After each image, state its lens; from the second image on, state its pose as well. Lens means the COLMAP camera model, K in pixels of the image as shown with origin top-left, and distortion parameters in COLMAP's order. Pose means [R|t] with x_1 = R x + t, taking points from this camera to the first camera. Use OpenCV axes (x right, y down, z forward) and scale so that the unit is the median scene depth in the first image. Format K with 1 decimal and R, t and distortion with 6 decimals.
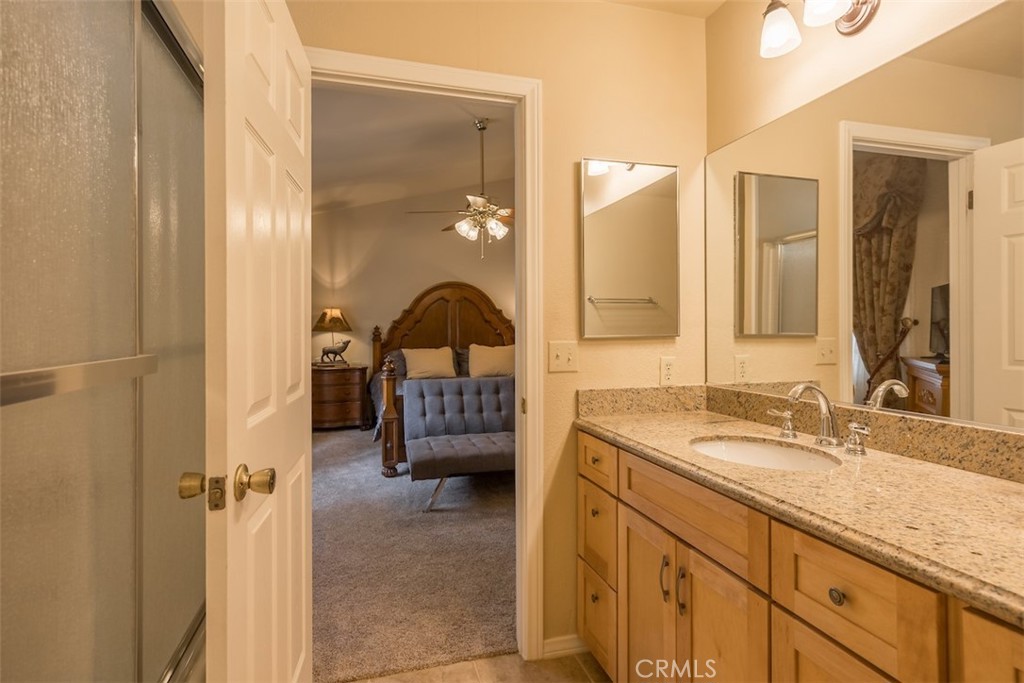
lens RADIAL K [[512.2, 0, 512.0], [0, 512.2, 341.5], [0, 0, 1]] dist [0.000442, 0.000082]
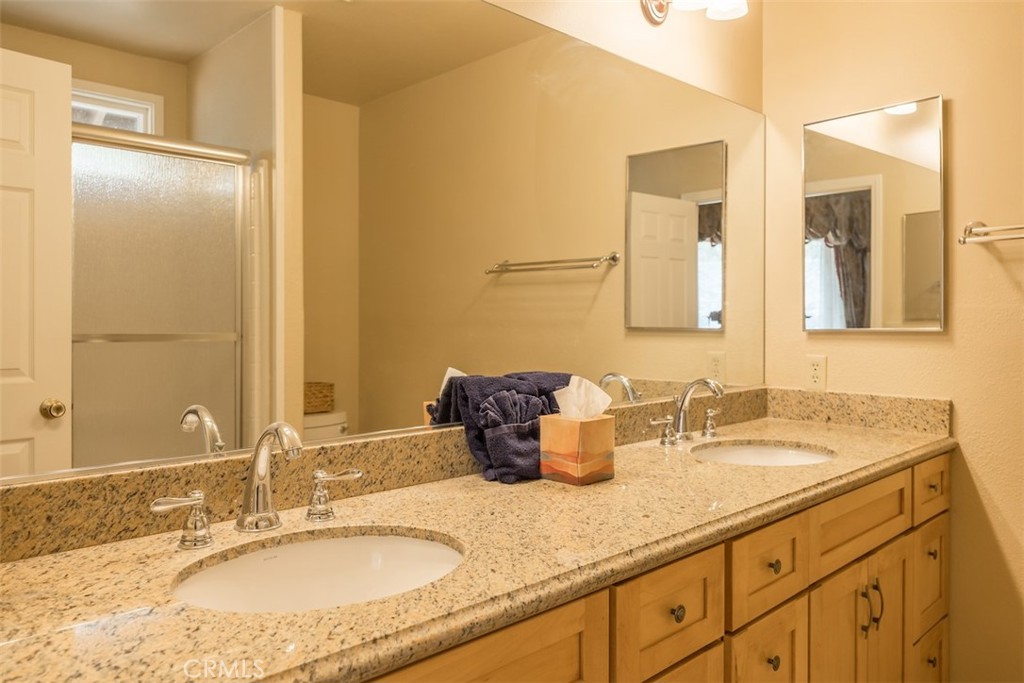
lens RADIAL K [[750.5, 0, 511.8], [0, 750.5, 338.8], [0, 0, 1]] dist [0.001291, 0.002240]
pose [[-0.476211, -0.013020, 0.879235, -0.295007], [0.020449, 0.999456, 0.025876, -0.025976], [-0.879093, 0.030302, -0.475686, 1.398167]]
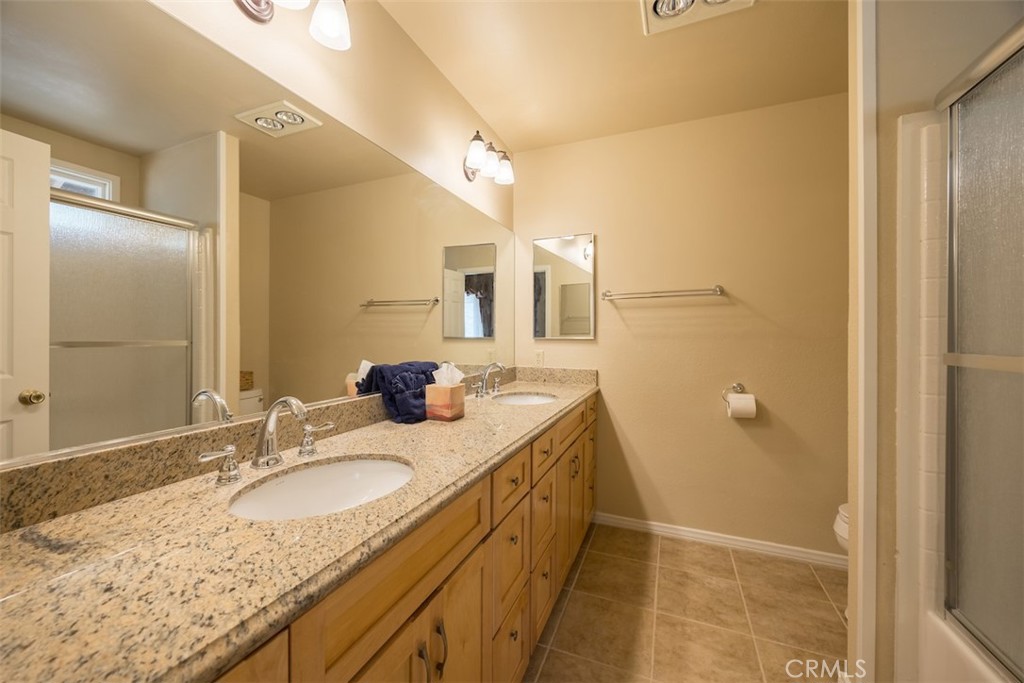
lens RADIAL K [[391.0, 0, 512.0], [0, 391.0, 341.5], [0, 0, 1]] dist [-0.001315, -0.000183]
pose [[-0.779565, -0.008035, 0.626269, -0.165433], [0.013903, 0.999449, 0.030129, -0.031463], [-0.626167, 0.032194, -0.779024, 1.537167]]
